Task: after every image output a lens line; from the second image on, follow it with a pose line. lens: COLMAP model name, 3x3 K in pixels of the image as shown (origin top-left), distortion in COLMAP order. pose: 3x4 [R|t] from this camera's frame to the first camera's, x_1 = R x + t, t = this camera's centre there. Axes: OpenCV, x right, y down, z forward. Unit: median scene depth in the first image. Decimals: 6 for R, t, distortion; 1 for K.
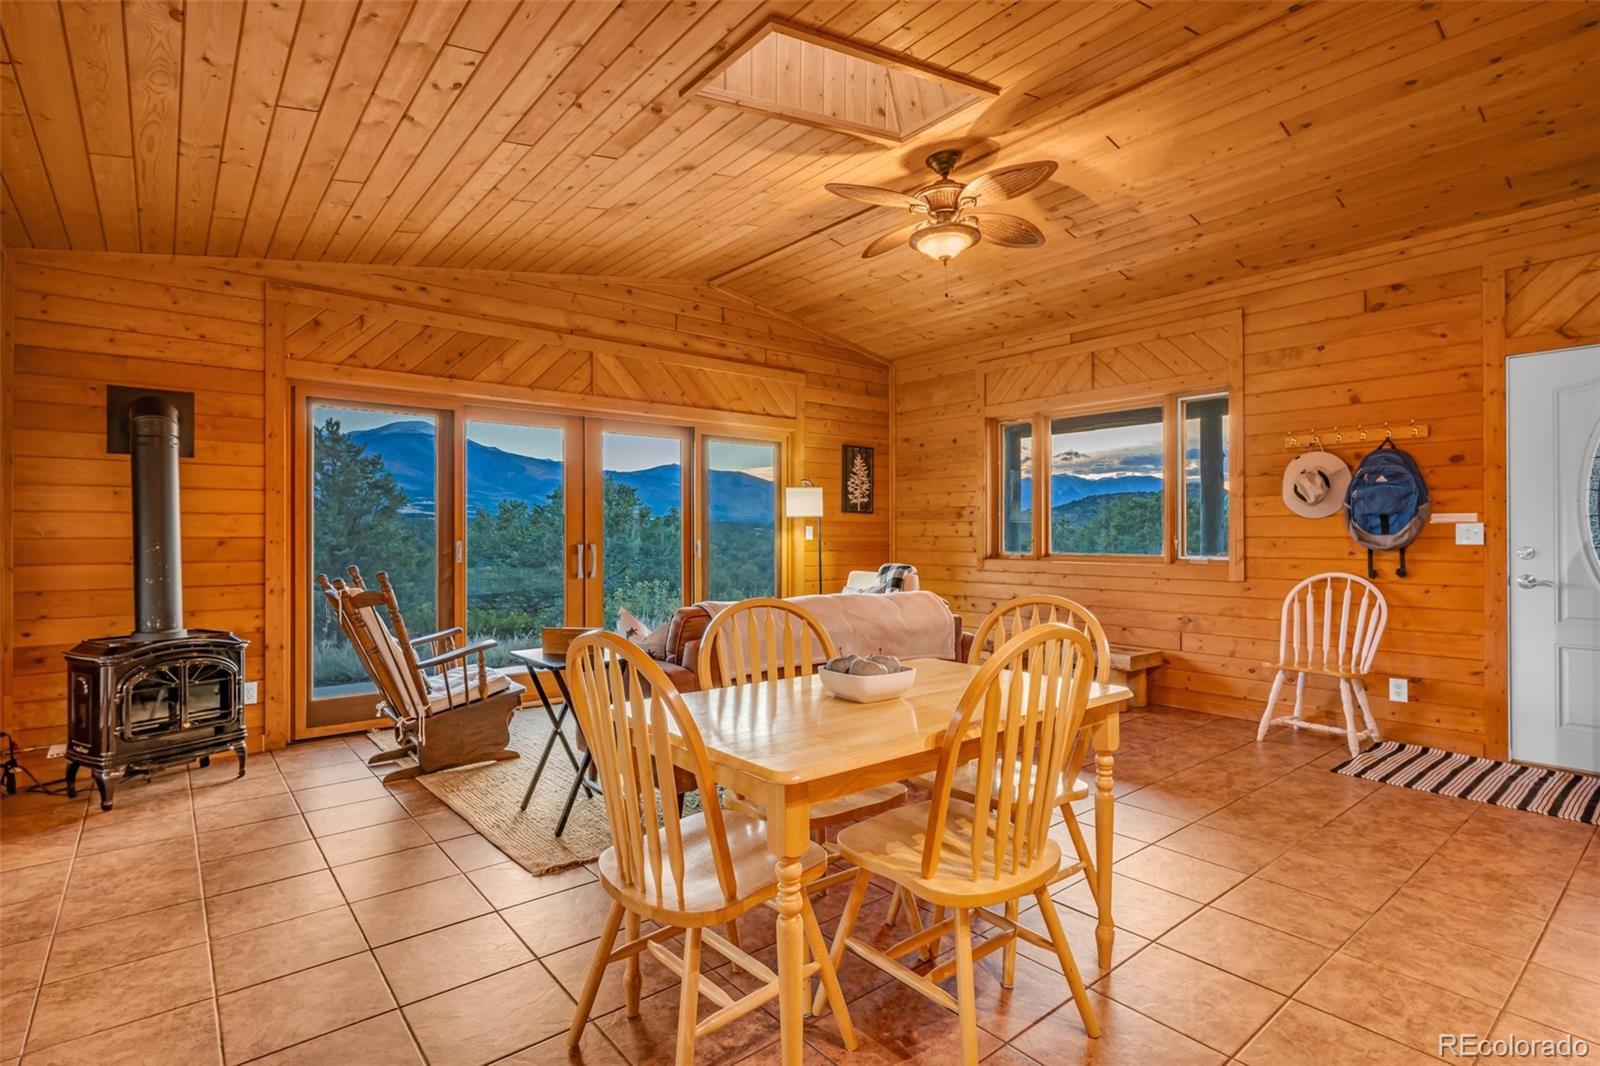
lens RADIAL K [[774.9, 0, 802.1], [0, 774.9, 526.1], [0, 0, 1]] dist [-0.002622, 0.002653]
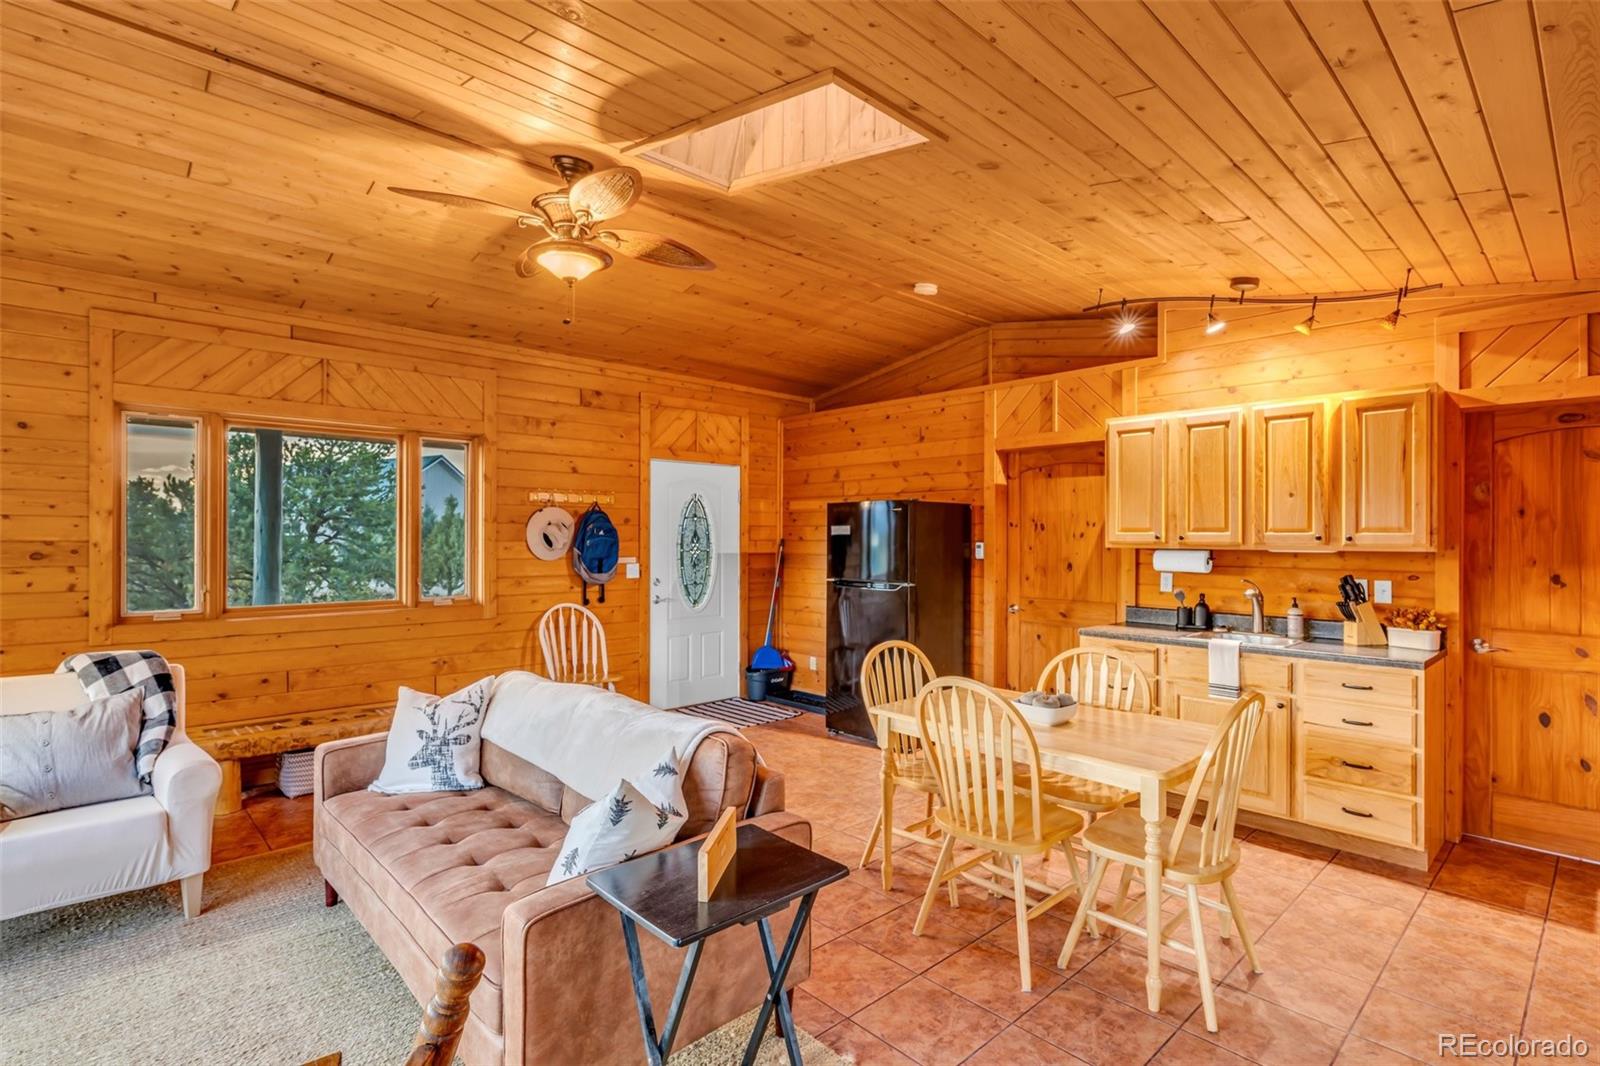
lens RADIAL K [[774.9, 0, 796.6], [0, 774.9, 532.2], [0, 0, 1]] dist [-0.002622, 0.002653]
pose [[-0.060760, 0.007141, 0.998127, -0.626010], [-0.014635, 0.999861, -0.008044, -0.053941], [-0.998045, -0.015096, -0.060647, 0.718580]]
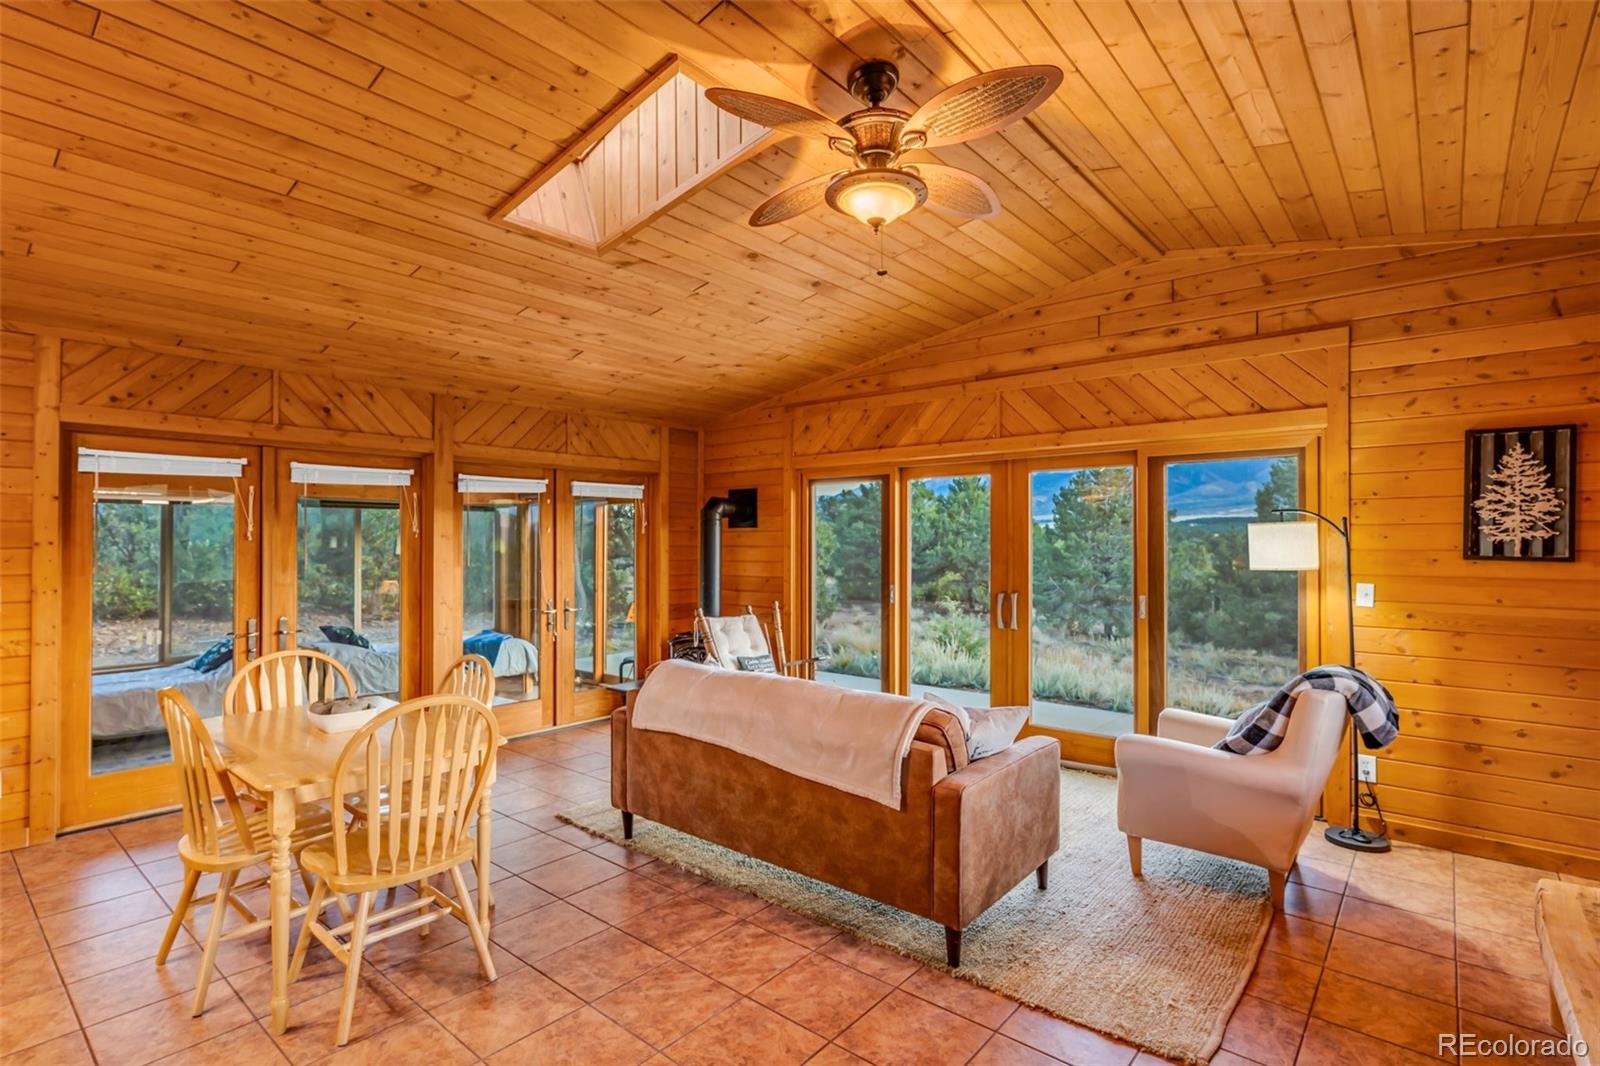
lens RADIAL K [[774.9, 0, 795.9], [0, 774.9, 543.0], [0, 0, 1]] dist [-0.002622, 0.002653]
pose [[0.178773, 0.002584, -0.983887, 0.763515], [0.010578, 0.999934, 0.004548, -0.056123], [0.983833, -0.011220, 0.178734, 0.711376]]
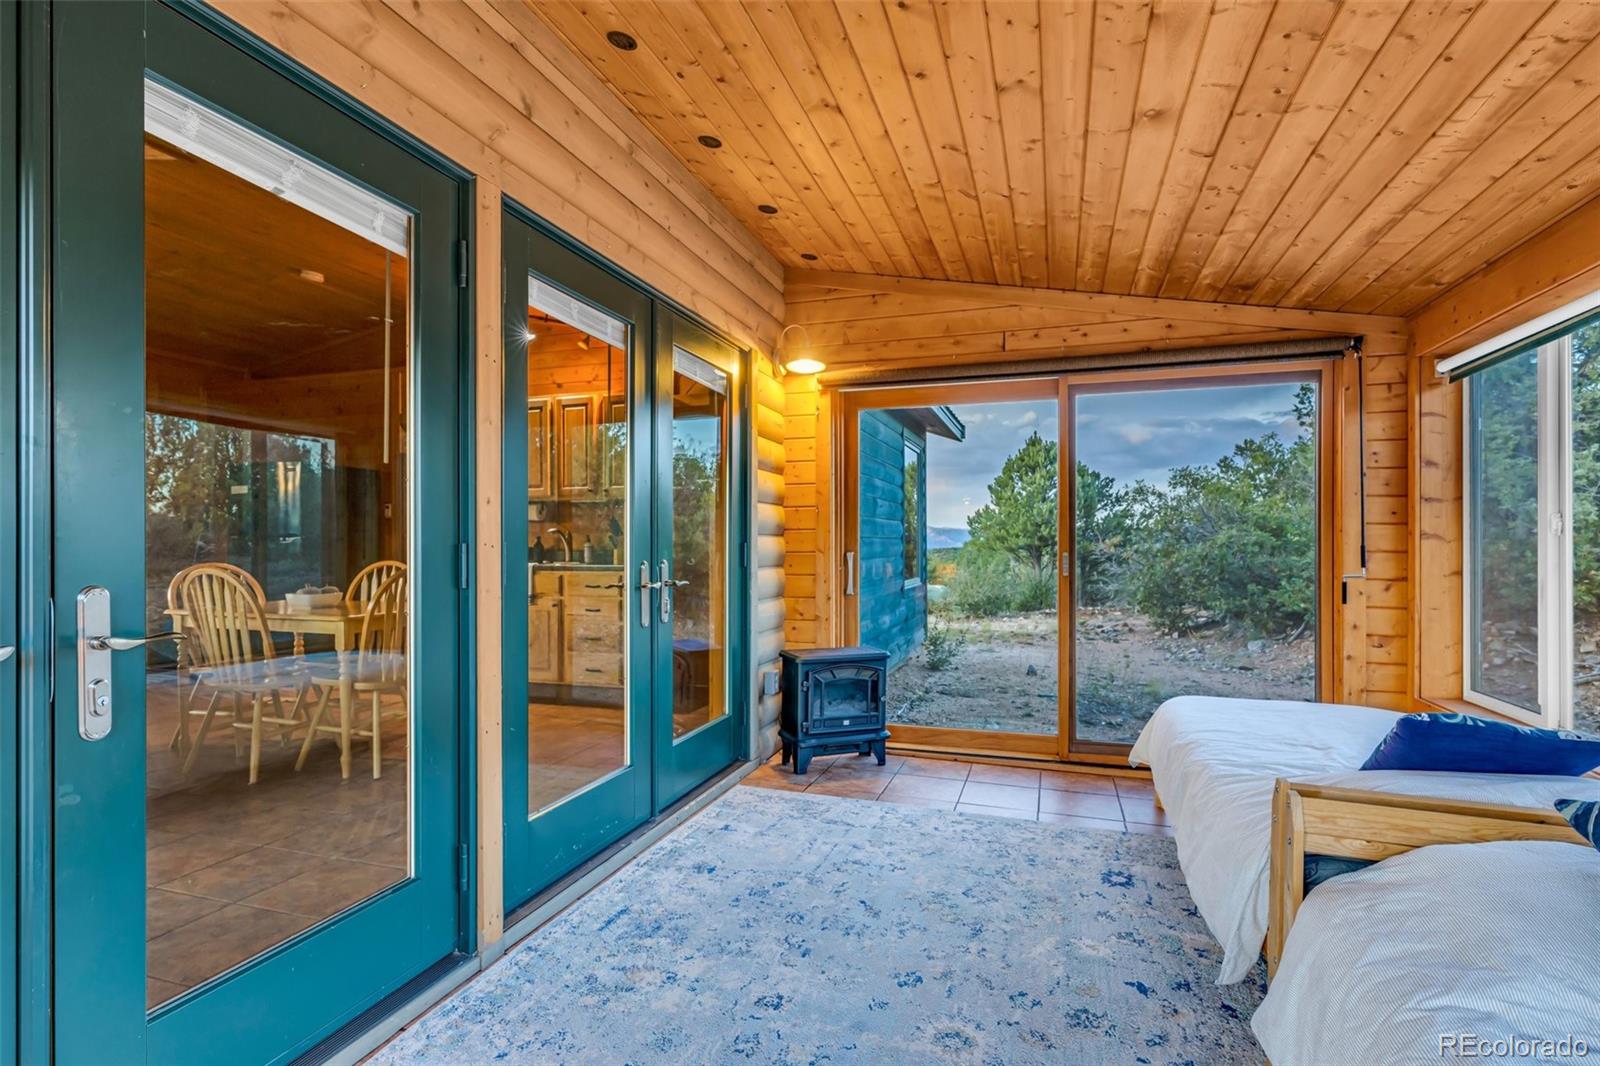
lens RADIAL K [[774.9, 0, 788.5], [0, 774.9, 541.7], [0, 0, 1]] dist [-0.002622, 0.002653]
pose [[-0.528857, 0.002514, 0.848707, -1.063444], [-0.005747, 0.999962, -0.006543, 0.033352], [-0.848691, -0.008338, -0.528823, 0.451787]]
